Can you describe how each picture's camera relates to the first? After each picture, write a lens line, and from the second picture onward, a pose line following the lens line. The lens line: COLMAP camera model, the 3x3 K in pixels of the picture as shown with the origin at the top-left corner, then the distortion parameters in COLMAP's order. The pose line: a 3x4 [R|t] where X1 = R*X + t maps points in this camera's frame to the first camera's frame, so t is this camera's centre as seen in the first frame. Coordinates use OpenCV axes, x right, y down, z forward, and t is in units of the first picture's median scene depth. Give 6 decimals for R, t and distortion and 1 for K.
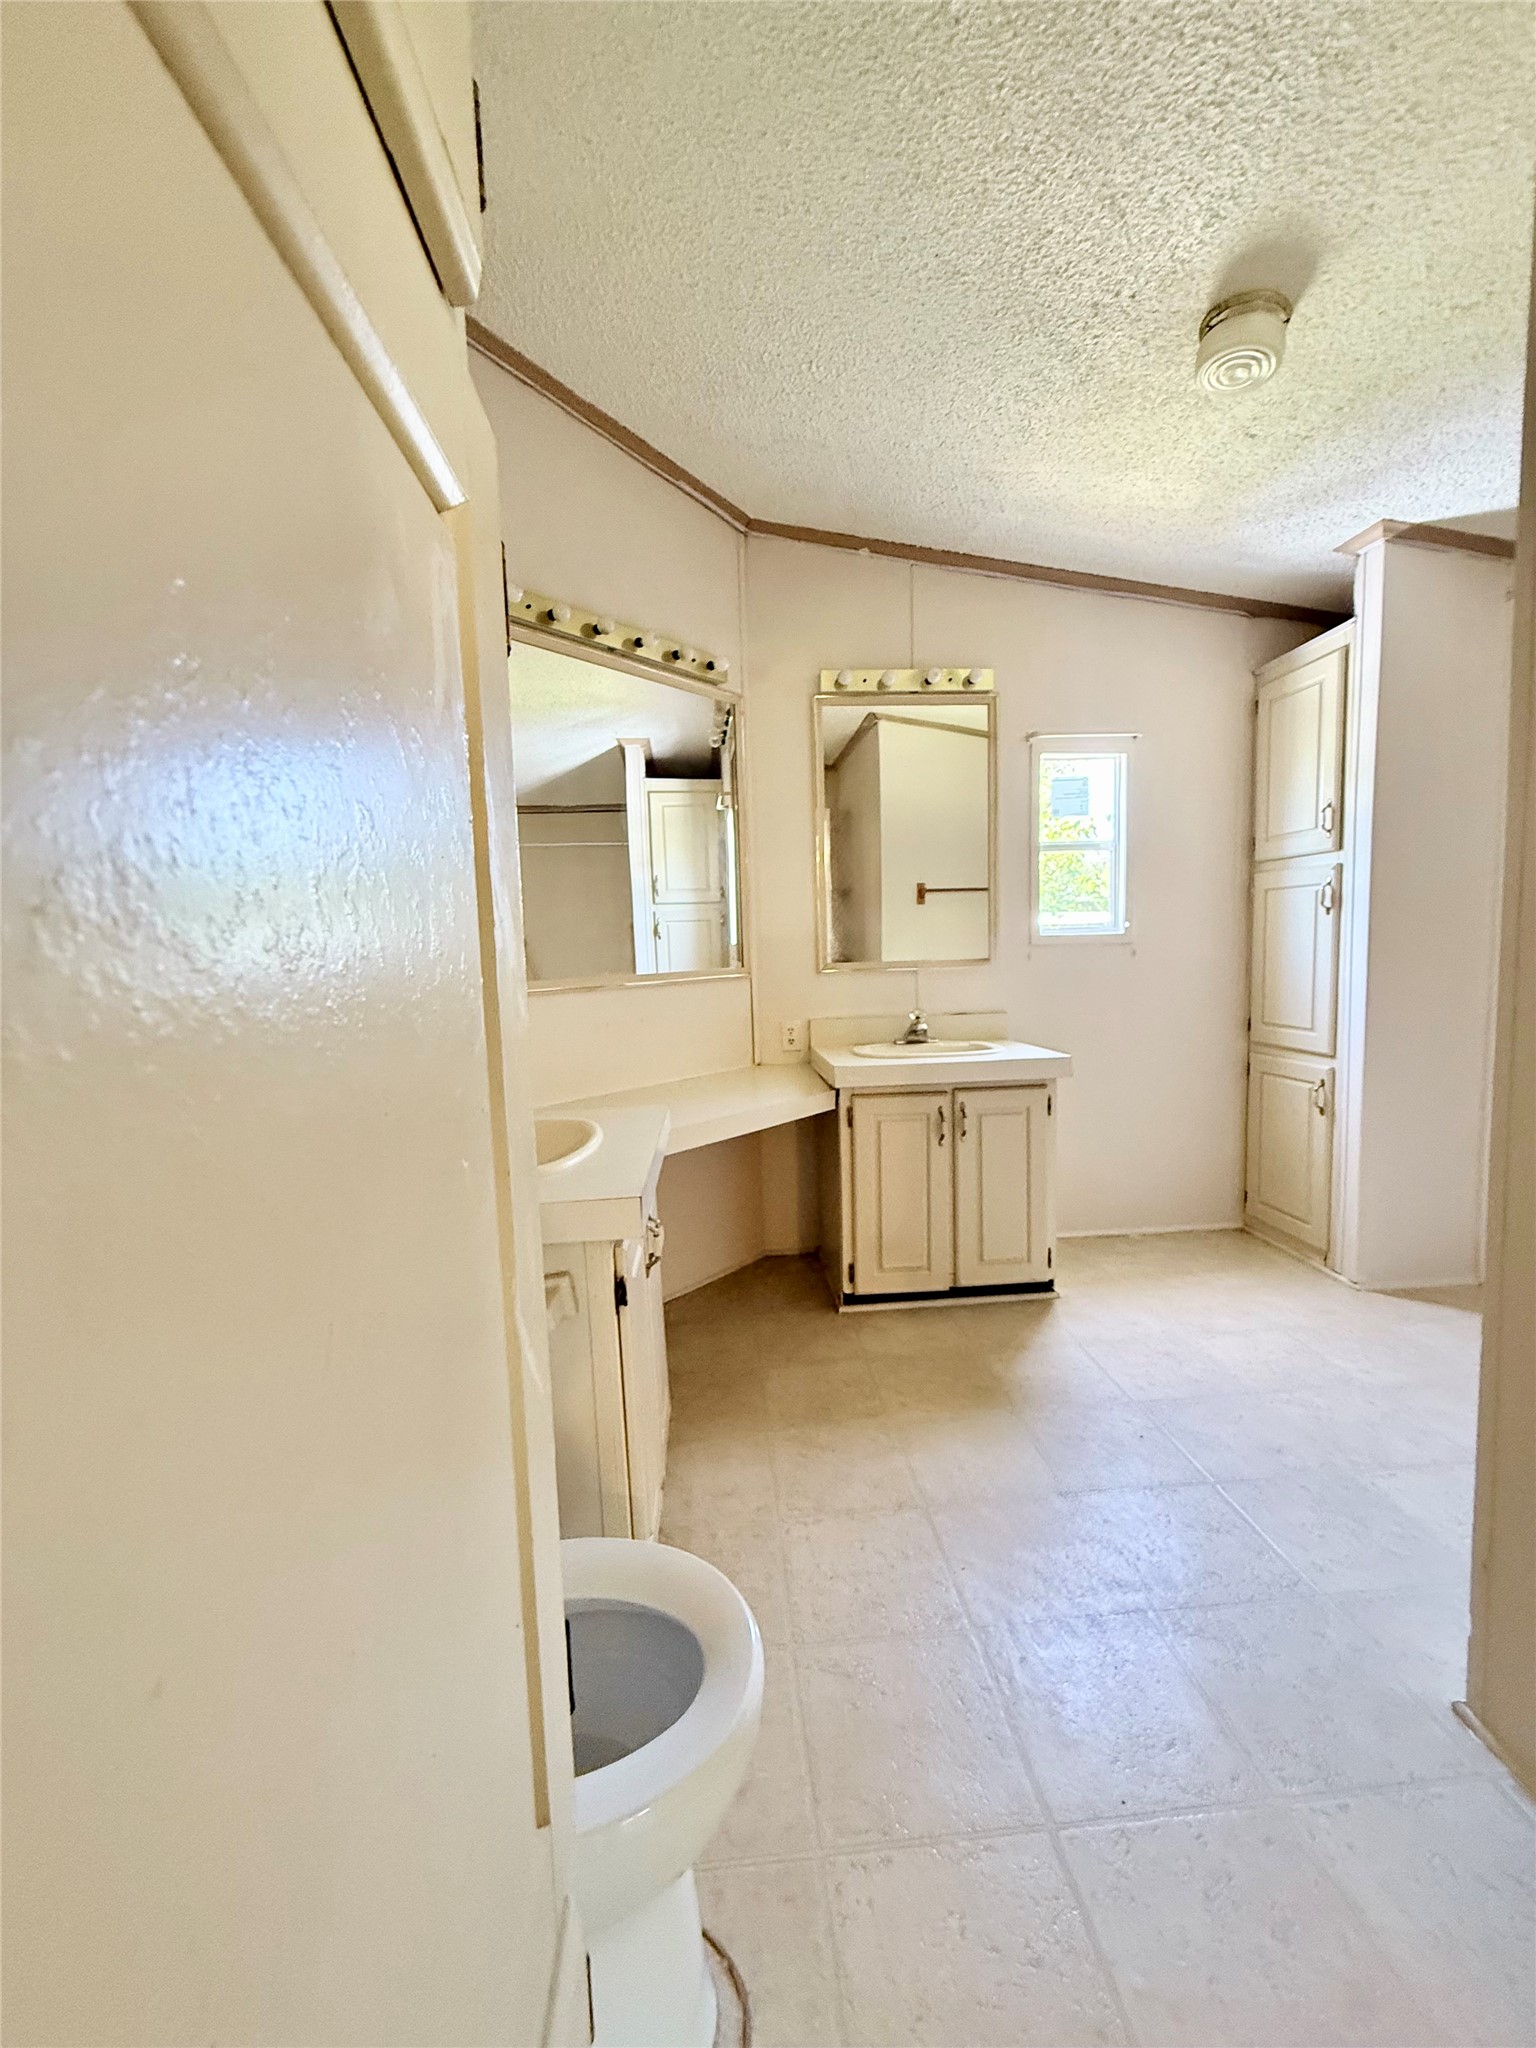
lens RADIAL K [[807.8, 0, 768.0], [0, 807.8, 1024.0], [0, 0, 1]] dist [0.000207, -0.000302]
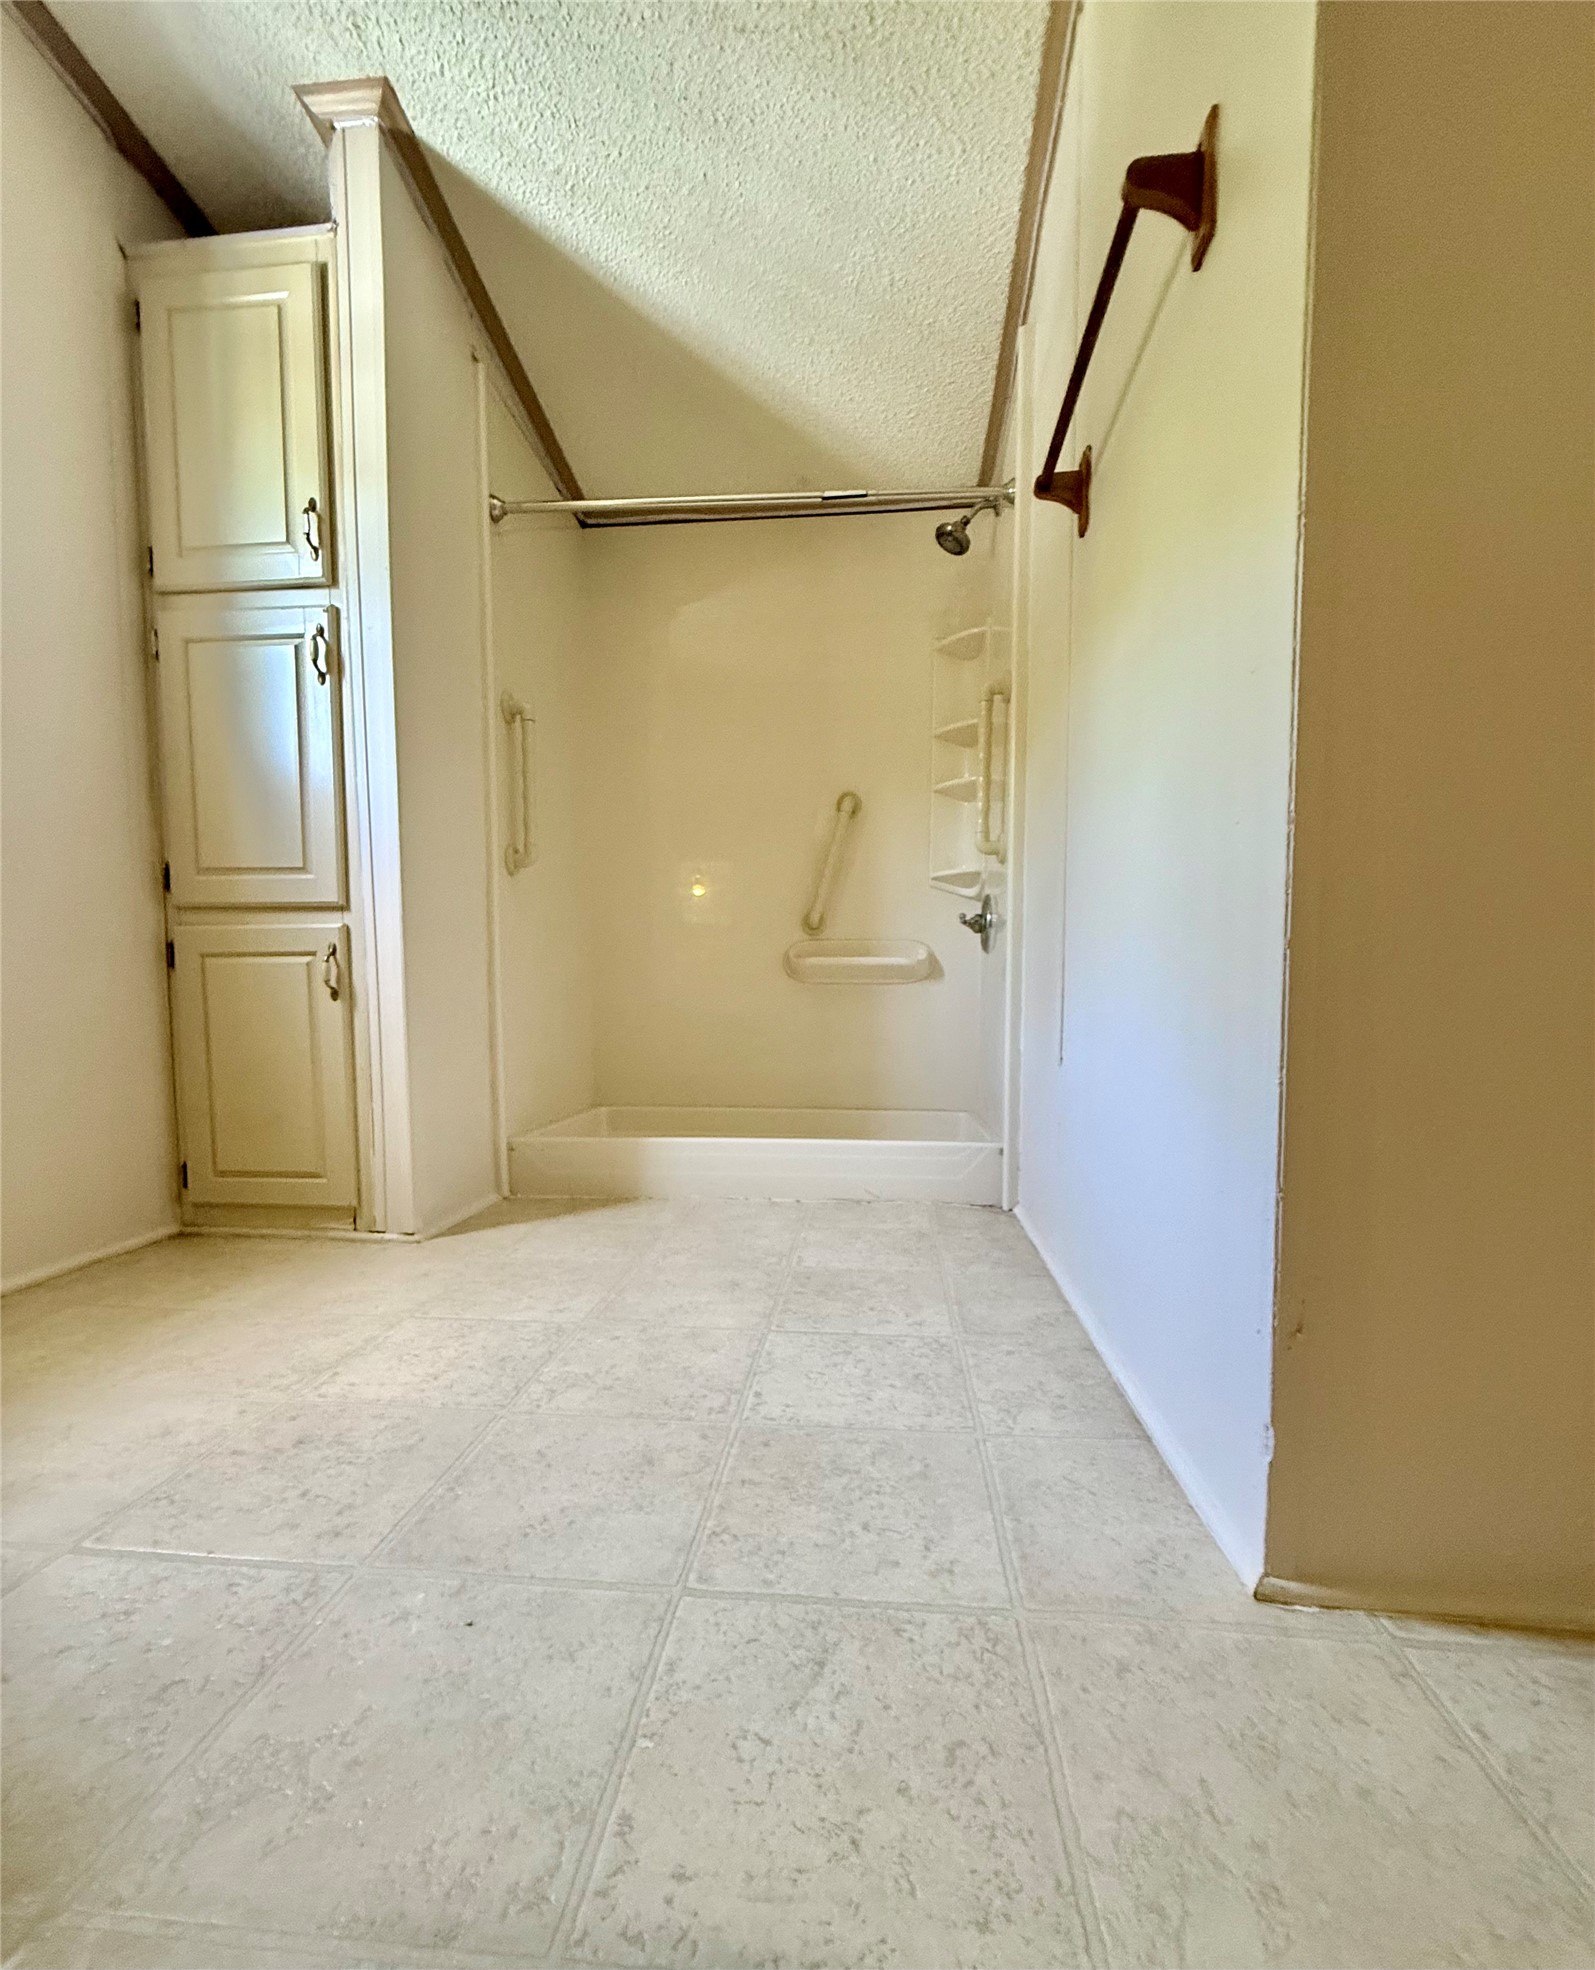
lens RADIAL K [[857.6, 0, 796.9], [0, 857.6, 1053.3], [0, 0, 1]] dist [0.015697, -0.007520]
pose [[0.176429, -0.041628, 0.983433, 0.070516], [0.081626, 0.996283, 0.027528, 0.172705], [-0.980923, 0.075417, 0.179171, 0.531990]]
